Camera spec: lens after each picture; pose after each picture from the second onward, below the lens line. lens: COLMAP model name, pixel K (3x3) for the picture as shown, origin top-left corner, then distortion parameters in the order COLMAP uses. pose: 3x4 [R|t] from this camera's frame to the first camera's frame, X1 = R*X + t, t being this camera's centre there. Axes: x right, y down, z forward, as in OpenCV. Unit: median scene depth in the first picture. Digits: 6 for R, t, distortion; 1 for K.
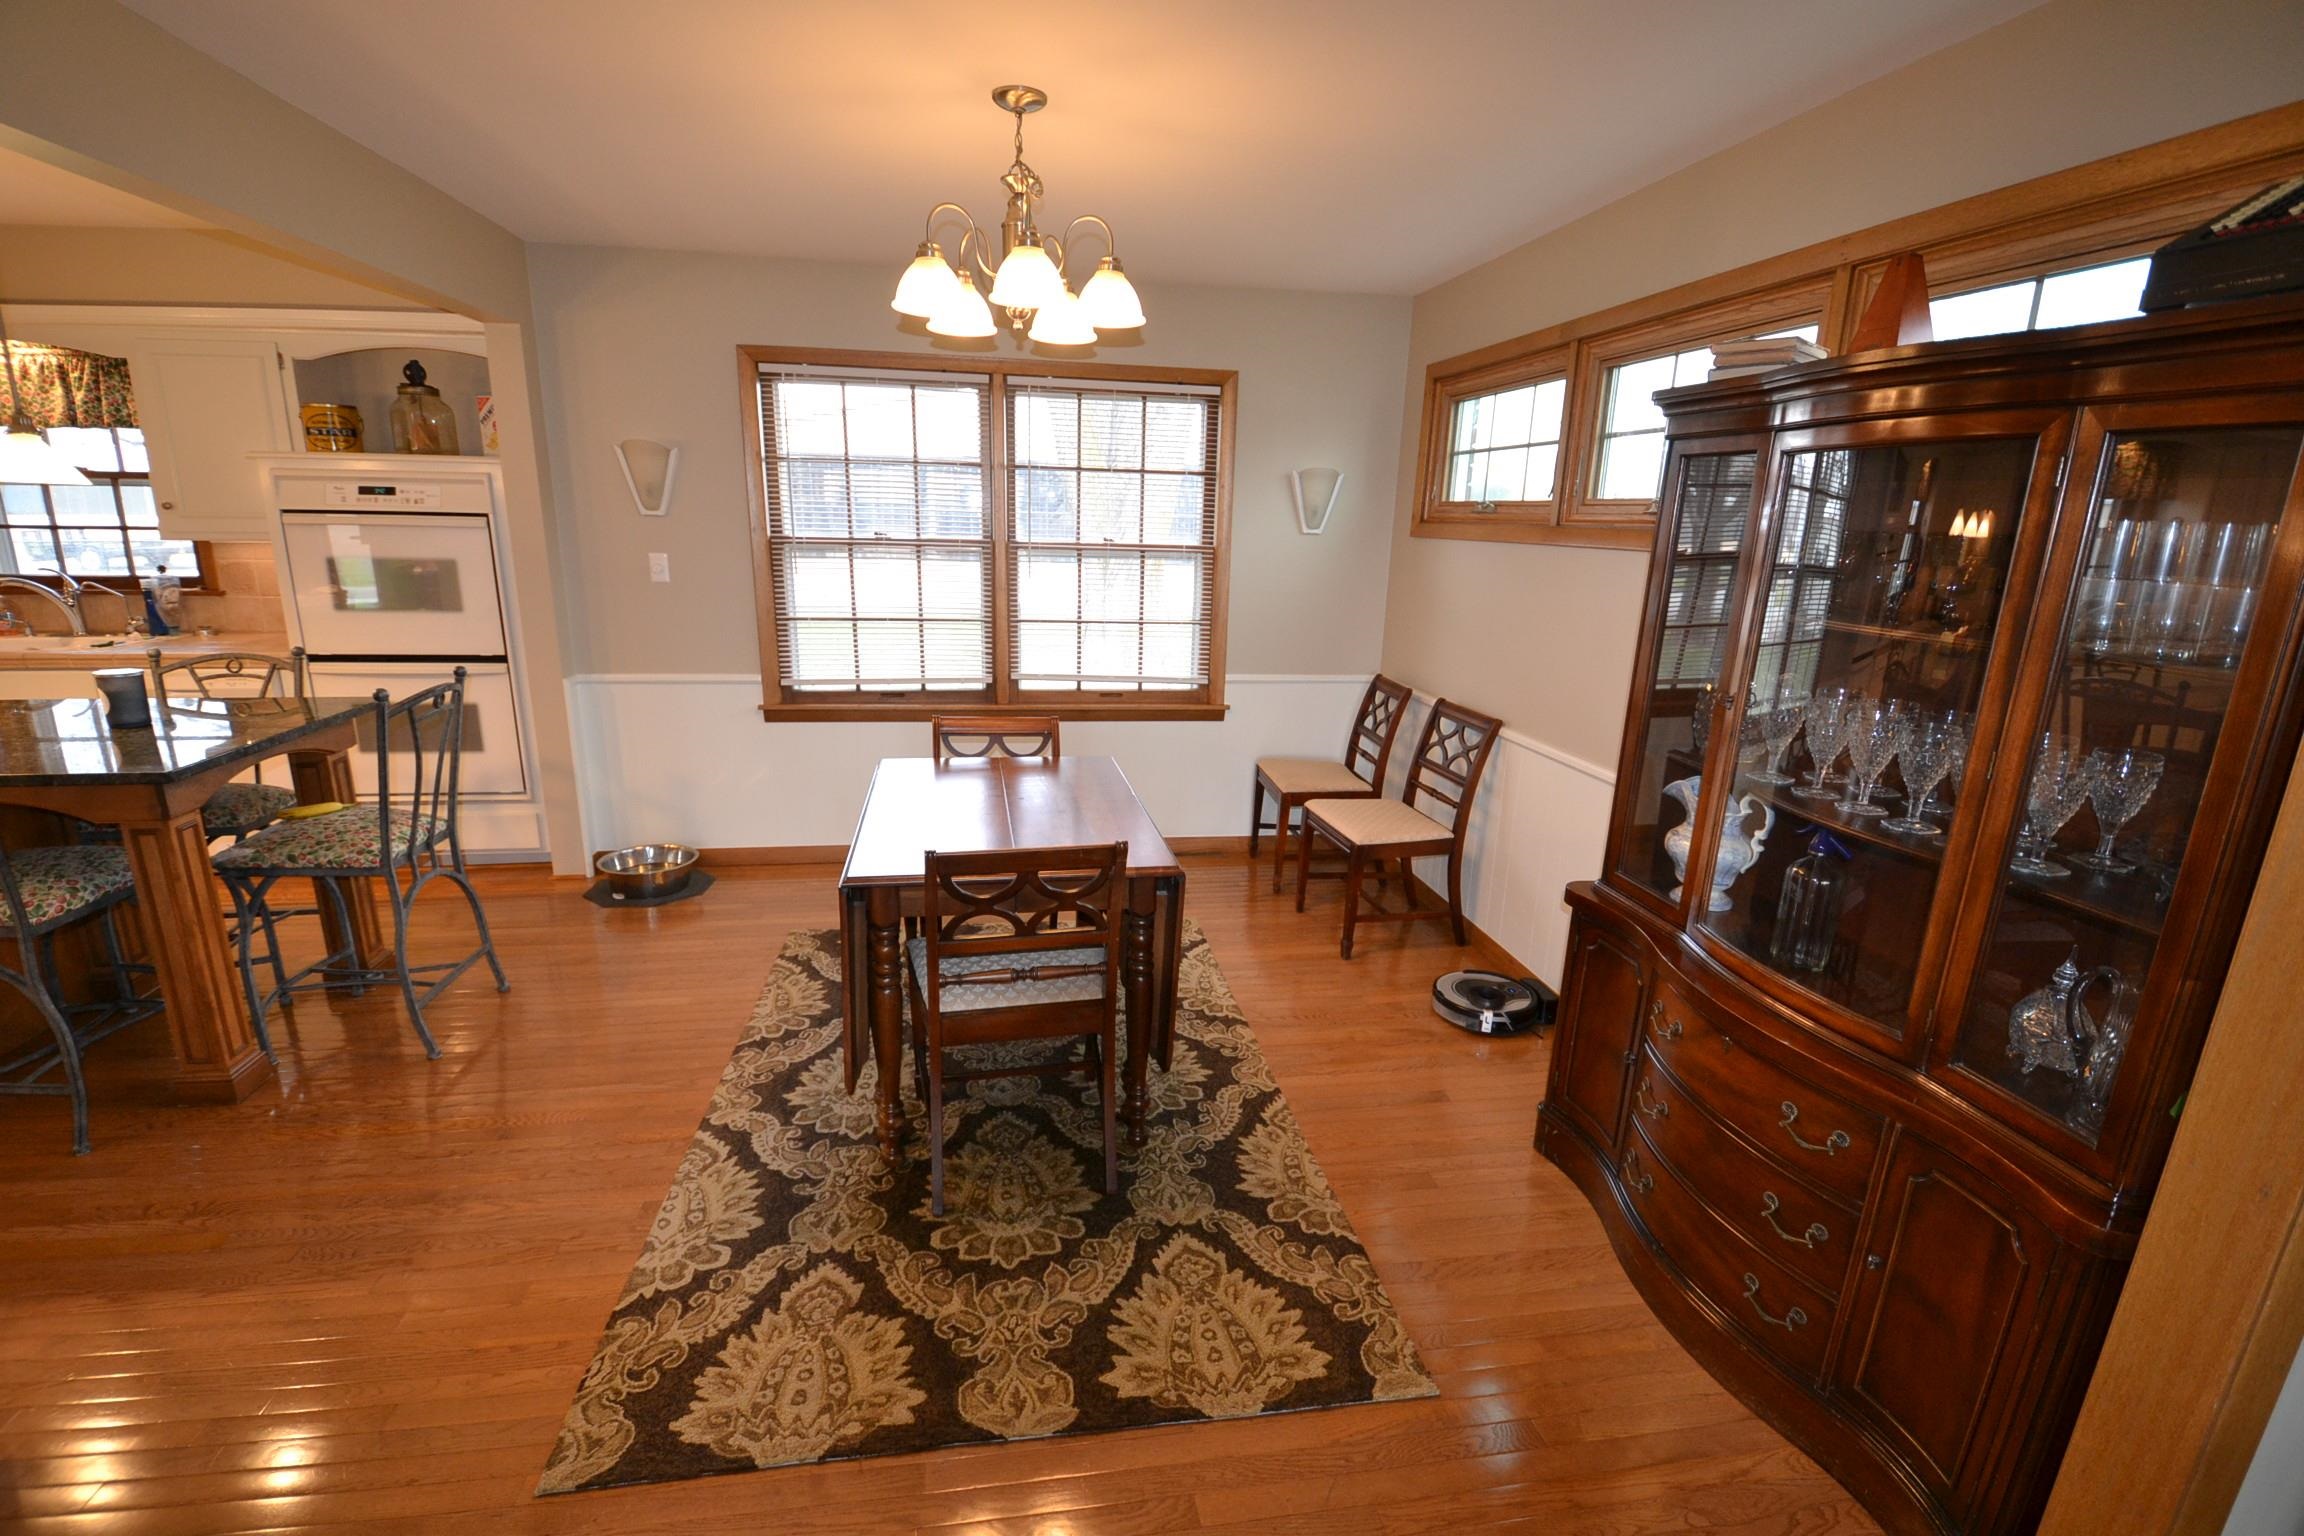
lens RADIAL K [[1022.9, 0, 1149.5], [0, 1022.9, 792.4], [0, 0, 1]] dist [0.017515, -0.024967]
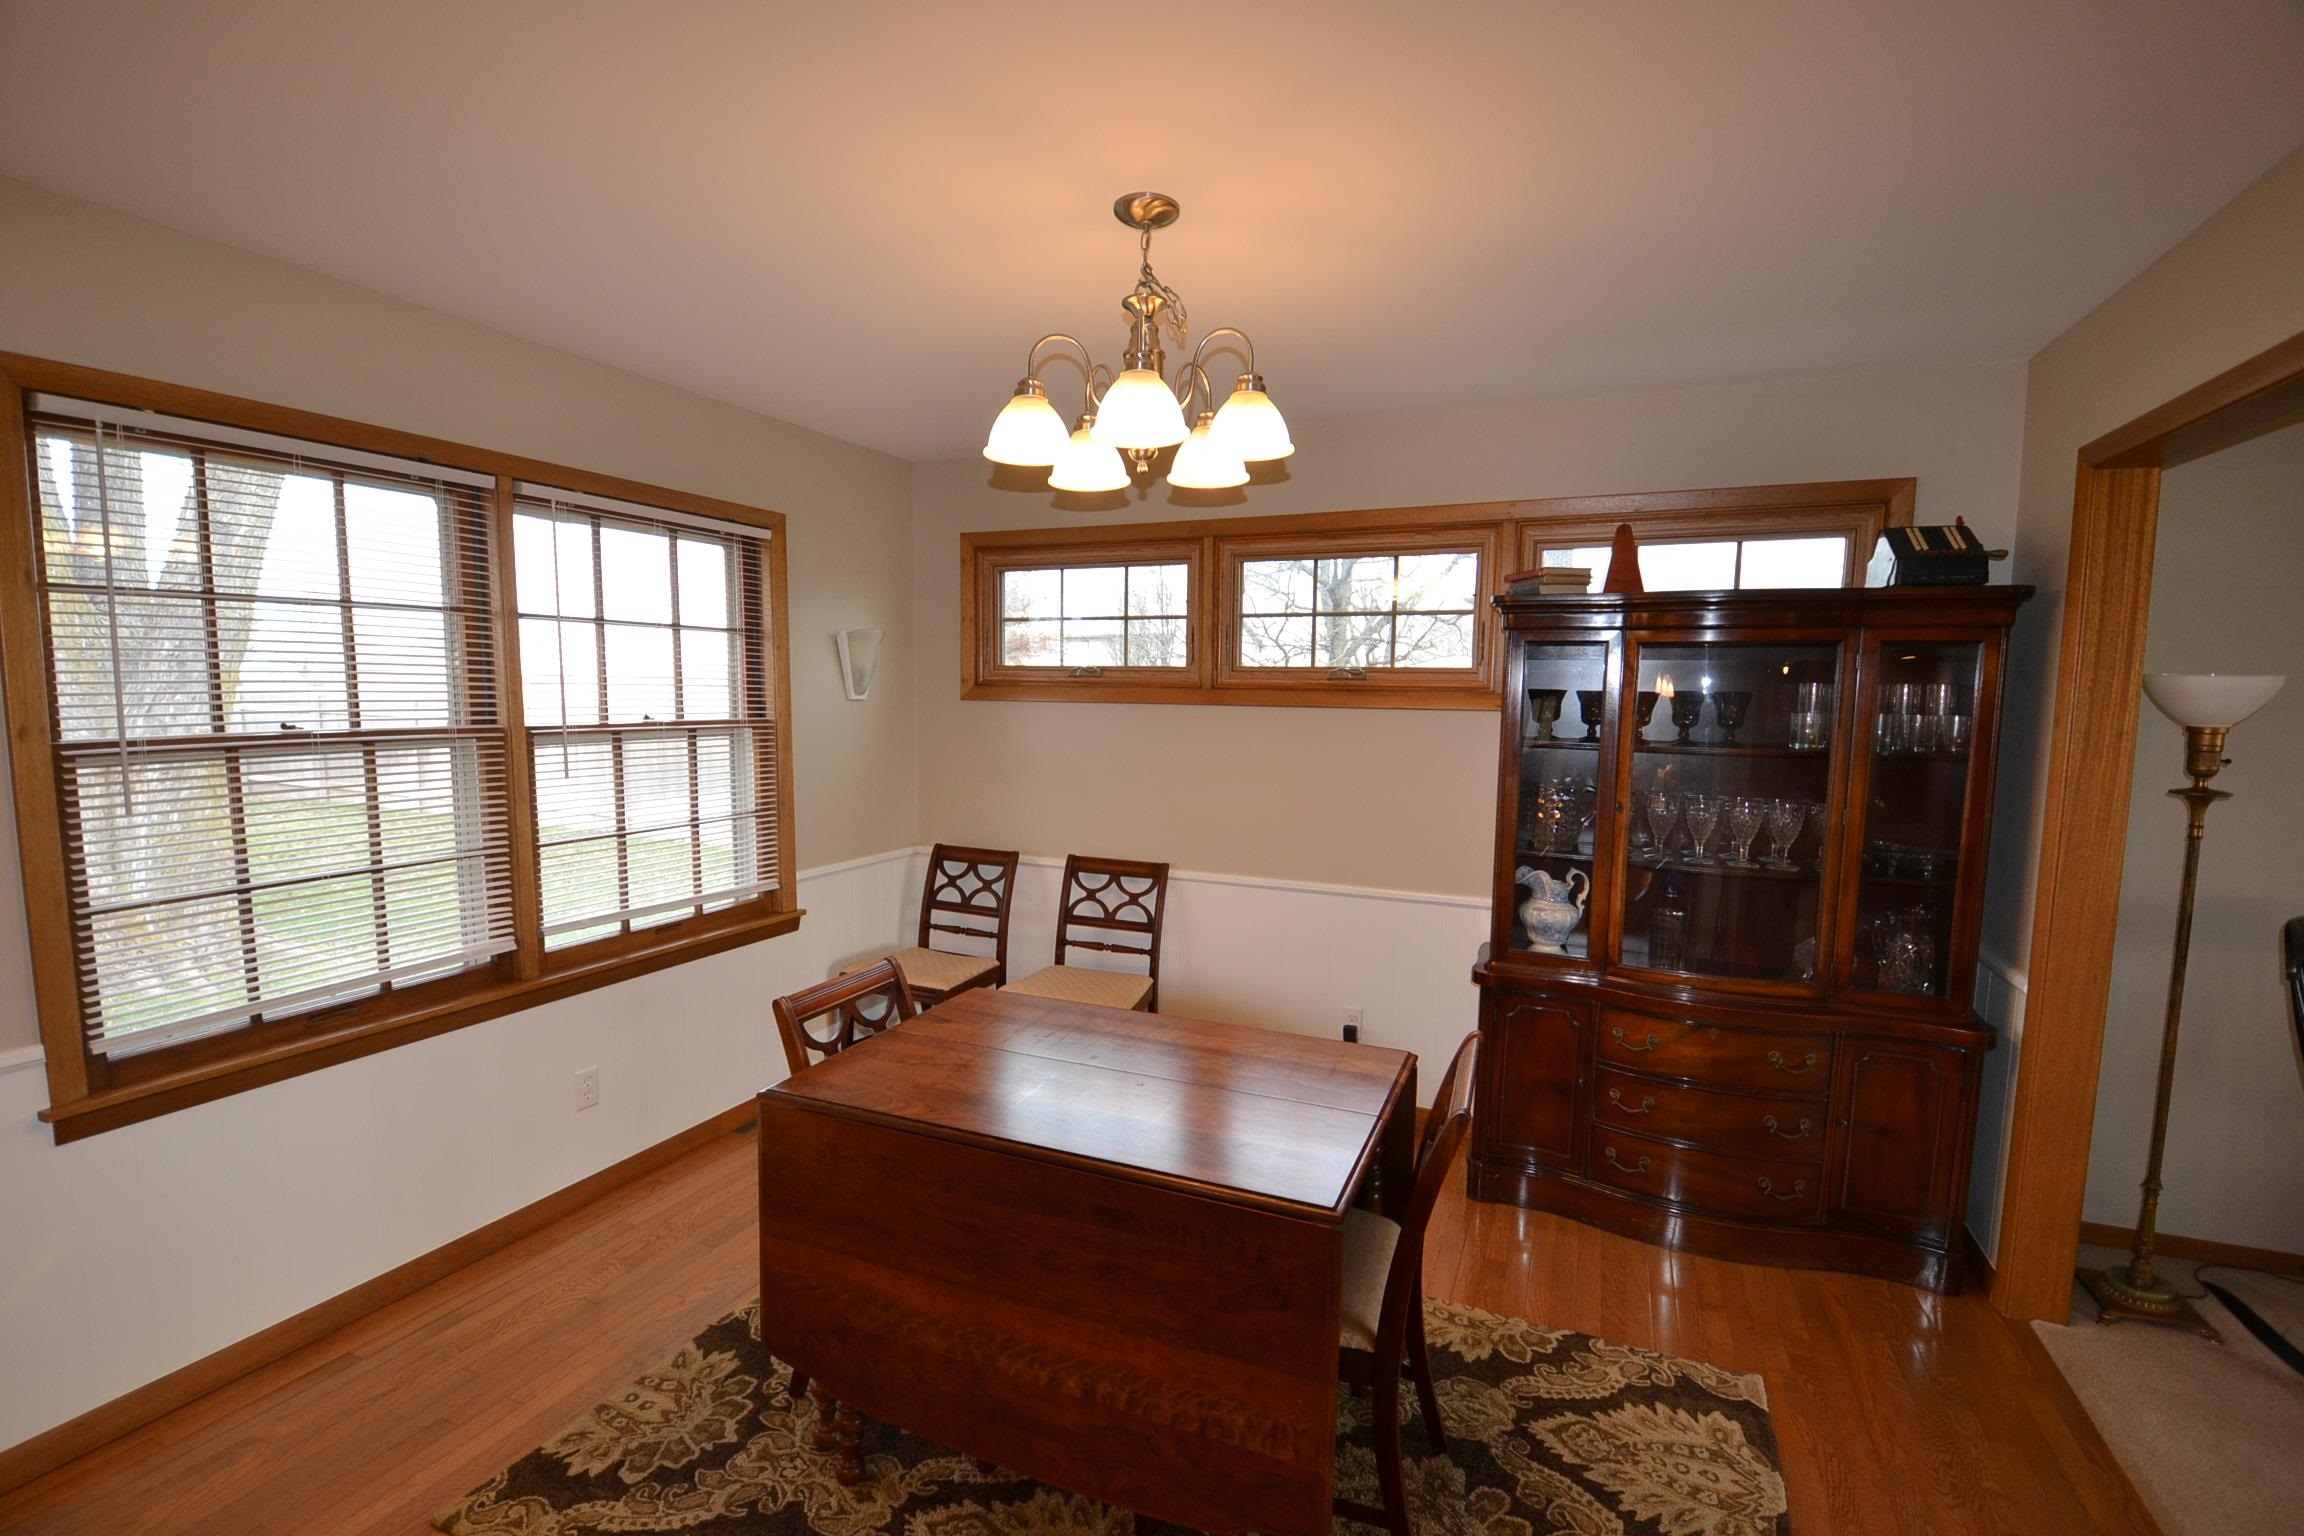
lens RADIAL K [[1008.2, 0, 1153.0], [0, 1008.2, 799.7], [0, 0, 1]] dist [0.009149, -0.023653]
pose [[0.547045, -0.113746, 0.829339, -0.466709], [0.222261, 0.974902, -0.012896, -0.108349], [-0.807057, 0.191385, 0.558597, 0.348724]]
